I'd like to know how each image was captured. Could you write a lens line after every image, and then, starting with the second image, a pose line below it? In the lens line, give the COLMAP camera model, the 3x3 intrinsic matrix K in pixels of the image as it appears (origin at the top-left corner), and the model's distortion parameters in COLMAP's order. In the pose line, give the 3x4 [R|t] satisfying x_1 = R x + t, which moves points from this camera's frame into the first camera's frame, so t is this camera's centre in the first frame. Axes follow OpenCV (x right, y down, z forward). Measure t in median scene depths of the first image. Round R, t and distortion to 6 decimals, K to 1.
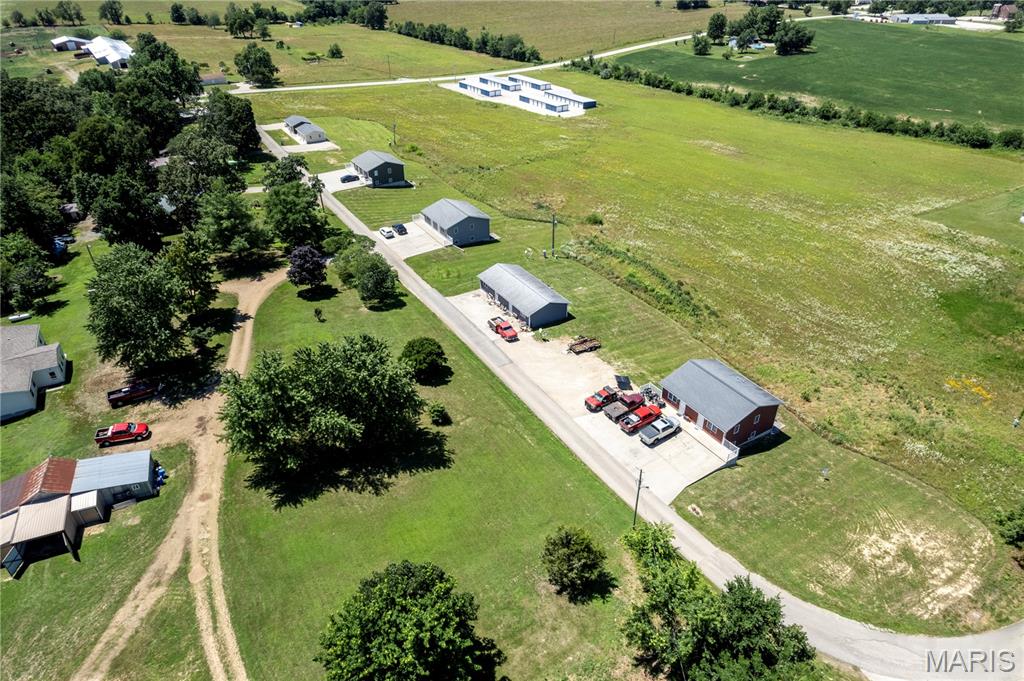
lens RADIAL K [[660.5, 0, 510.0], [0, 660.5, 339.0], [0, 0, 1]] dist [-0.072374, 0.064229]
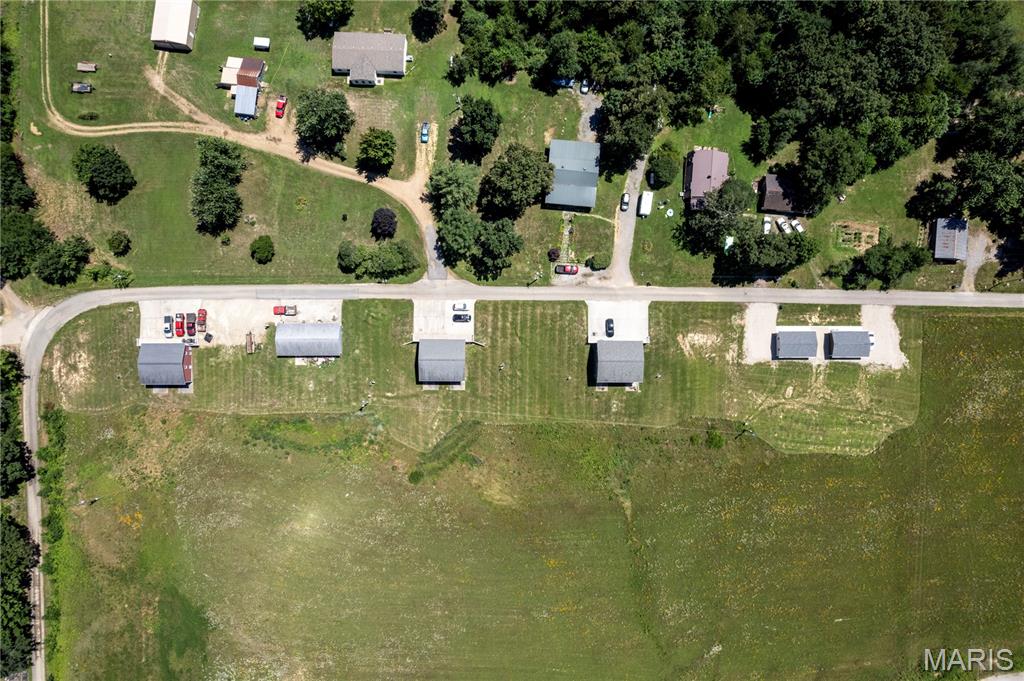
lens RADIAL K [[660.5, 0, 510.0], [0, 660.5, 339.0], [0, 0, 1]] dist [-0.072374, 0.064229]
pose [[-0.514669, 0.857226, -0.016727, -0.251292], [-0.450561, -0.253810, 0.855906, -2.019104], [0.729459, 0.448045, 0.516861, 0.687565]]
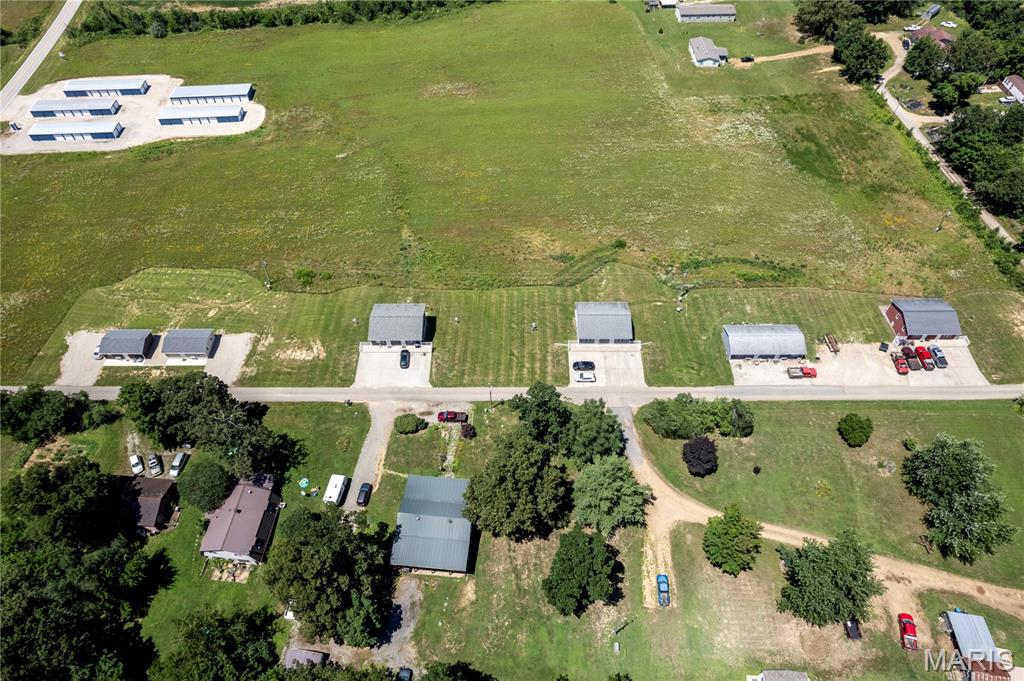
lens RADIAL K [[660.5, 0, 510.0], [0, 660.5, 339.0], [0, 0, 1]] dist [-0.072374, 0.064229]
pose [[0.515716, -0.658381, 0.548244, -1.191548], [0.459297, 0.752637, 0.471788, -1.152173], [-0.723245, 0.008498, 0.690540, 0.589848]]
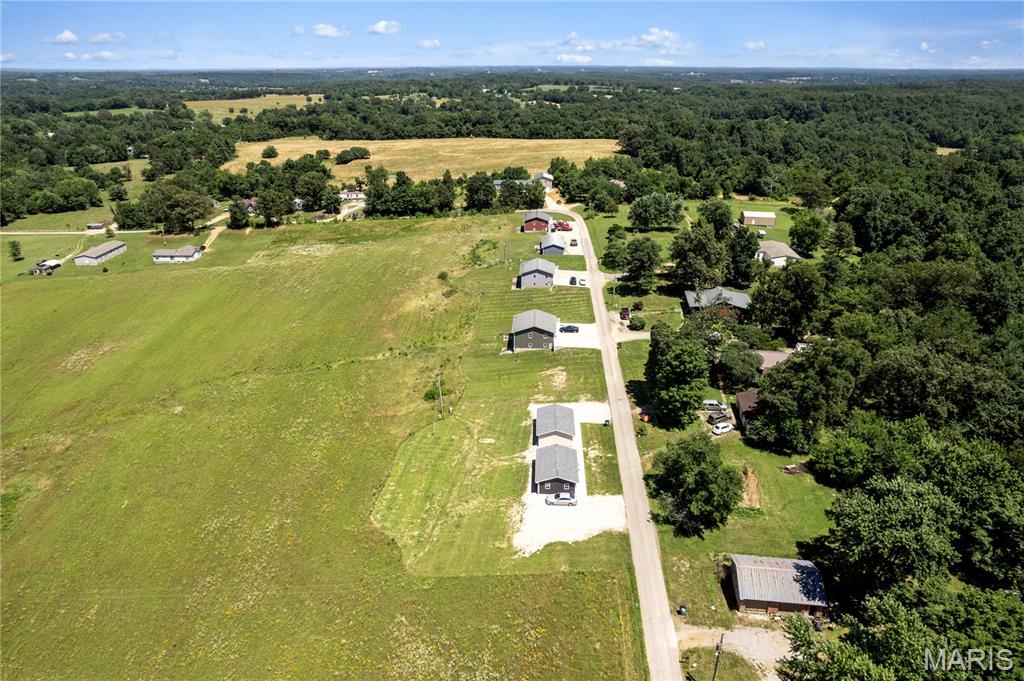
lens RADIAL K [[660.5, 0, 510.0], [0, 660.5, 339.0], [0, 0, 1]] dist [-0.072374, 0.064229]
pose [[-0.831929, -0.213613, 0.512117, -1.303992], [0.295359, 0.610842, 0.734599, -1.898345], [-0.469742, 0.762393, -0.445084, 2.851732]]
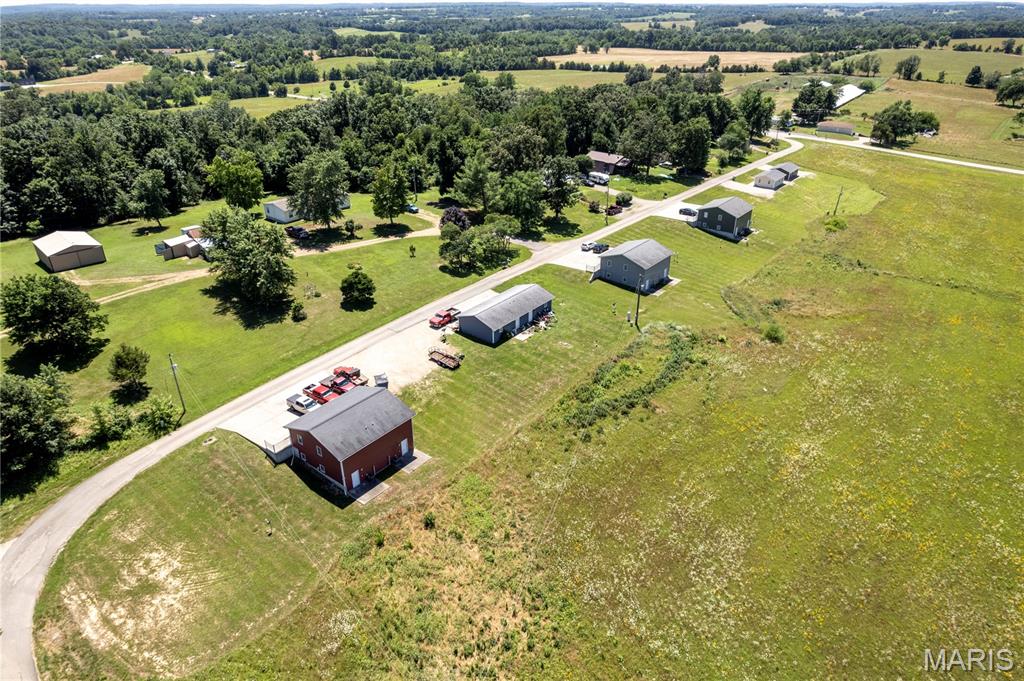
lens RADIAL K [[660.5, 0, 510.0], [0, 660.5, 339.0], [0, 0, 1]] dist [-0.072374, 0.064229]
pose [[0.354420, 0.432882, -0.828854, 1.090416], [-0.498625, 0.837347, 0.224105, -0.326723], [0.791050, 0.333860, 0.512619, 0.638932]]
